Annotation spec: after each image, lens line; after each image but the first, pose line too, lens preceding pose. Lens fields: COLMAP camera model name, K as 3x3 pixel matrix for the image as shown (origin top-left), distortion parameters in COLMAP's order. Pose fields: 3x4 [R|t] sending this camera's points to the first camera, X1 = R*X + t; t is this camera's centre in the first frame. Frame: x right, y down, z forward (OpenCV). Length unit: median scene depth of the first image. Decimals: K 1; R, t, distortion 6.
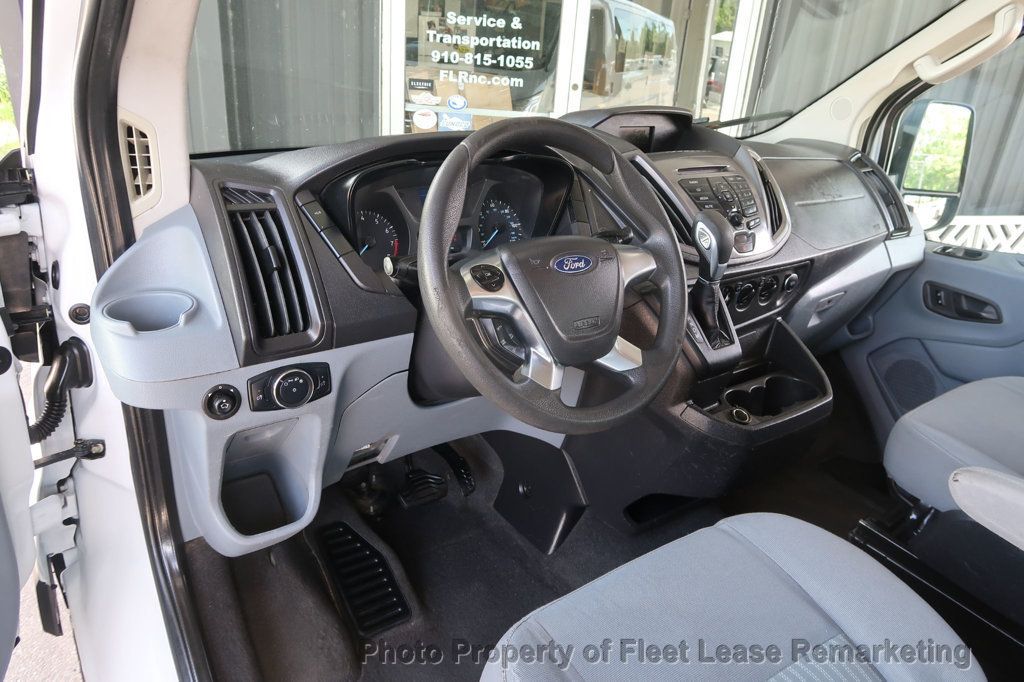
lens RADIAL K [[709.9, 0, 507.1], [0, 709.9, 340.2], [0, 0, 1]] dist [-0.028131, 0.011746]
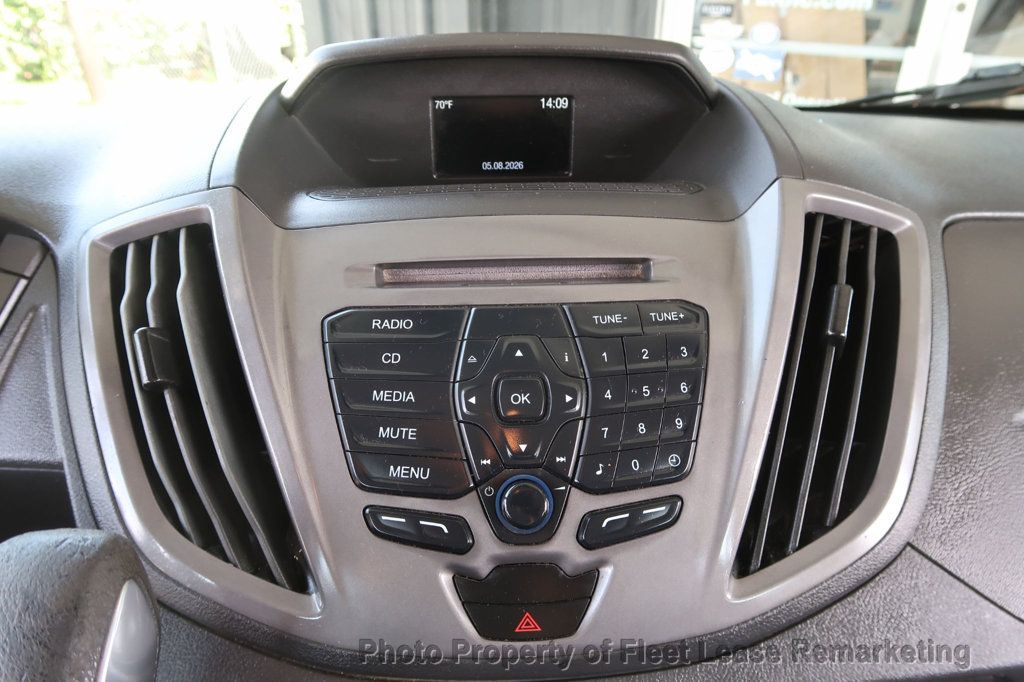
lens RADIAL K [[709.9, 0, 507.1], [0, 709.9, 340.2], [0, 0, 1]] dist [-0.028131, 0.011746]
pose [[0.826952, 0.203365, -0.524207, 0.410378], [-0.159610, 0.978852, 0.127955, -0.233272], [0.539143, -0.022144, 0.841923, 0.711021]]
